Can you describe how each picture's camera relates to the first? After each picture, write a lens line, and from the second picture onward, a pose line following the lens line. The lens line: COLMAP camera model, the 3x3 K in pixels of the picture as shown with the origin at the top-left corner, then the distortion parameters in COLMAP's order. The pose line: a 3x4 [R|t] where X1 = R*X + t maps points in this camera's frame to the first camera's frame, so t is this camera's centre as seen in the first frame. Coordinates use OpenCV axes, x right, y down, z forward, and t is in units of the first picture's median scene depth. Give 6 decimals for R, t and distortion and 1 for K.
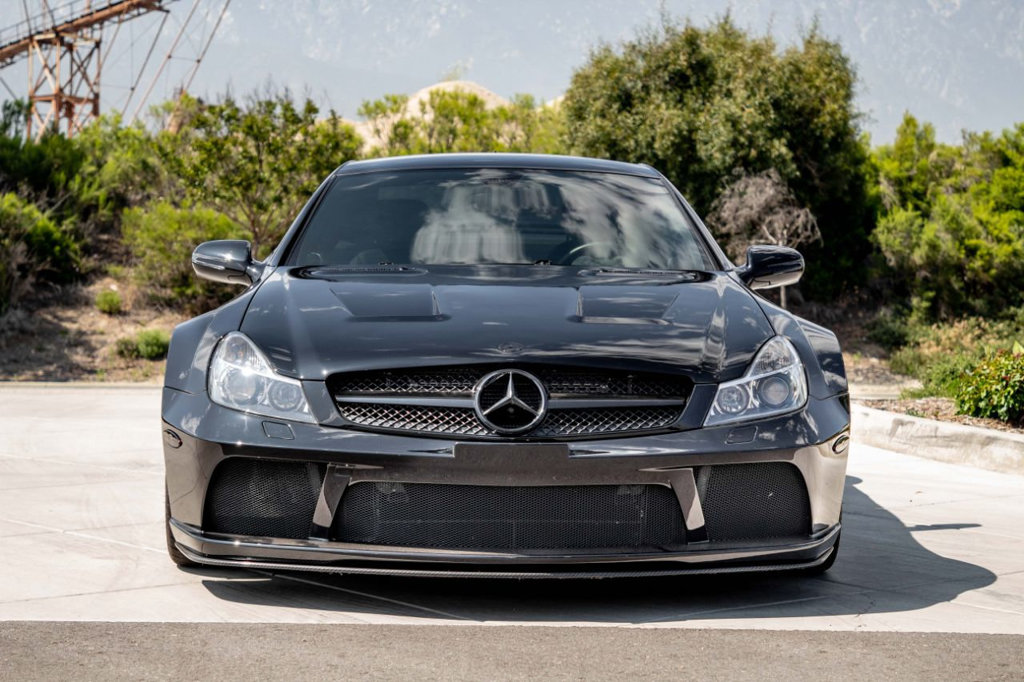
lens RADIAL K [[2452.0, 0, 512.0], [0, 2452.0, 341.0], [0, 0, 1]] dist [0.273331, -0.388668]
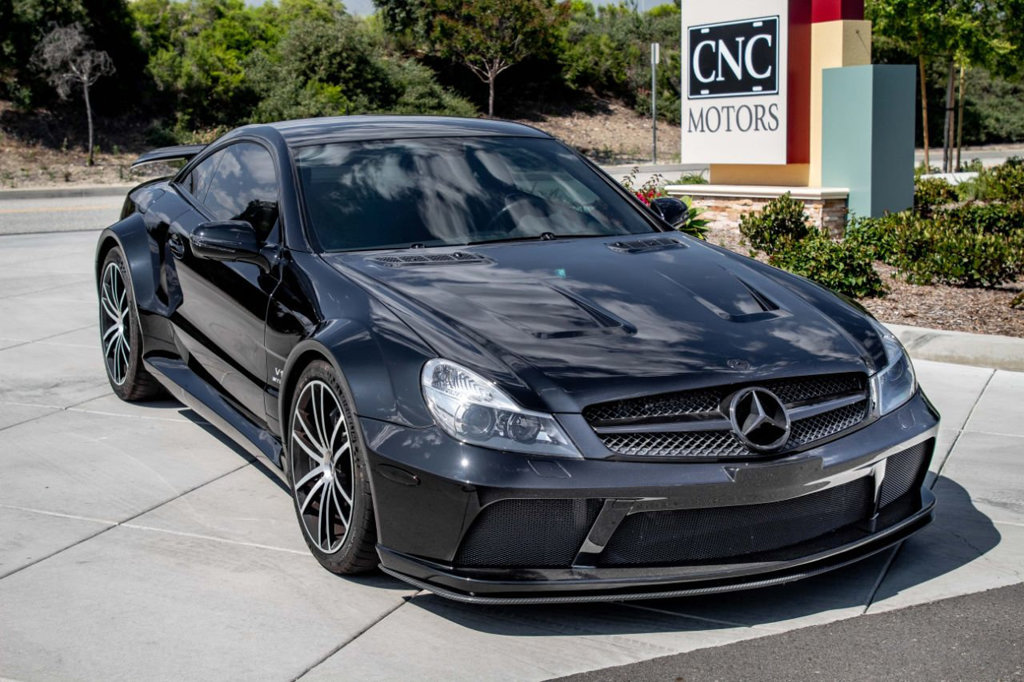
lens RADIAL K [[1564.8, 0, 512.0], [0, 1564.8, 341.0], [0, 0, 1]] dist [0.024812, 0.167043]
pose [[0.898855, -0.092045, 0.428470, -0.067314], [0.028320, 0.987851, 0.152802, -0.020183], [-0.437329, -0.125213, 0.890542, 0.079182]]
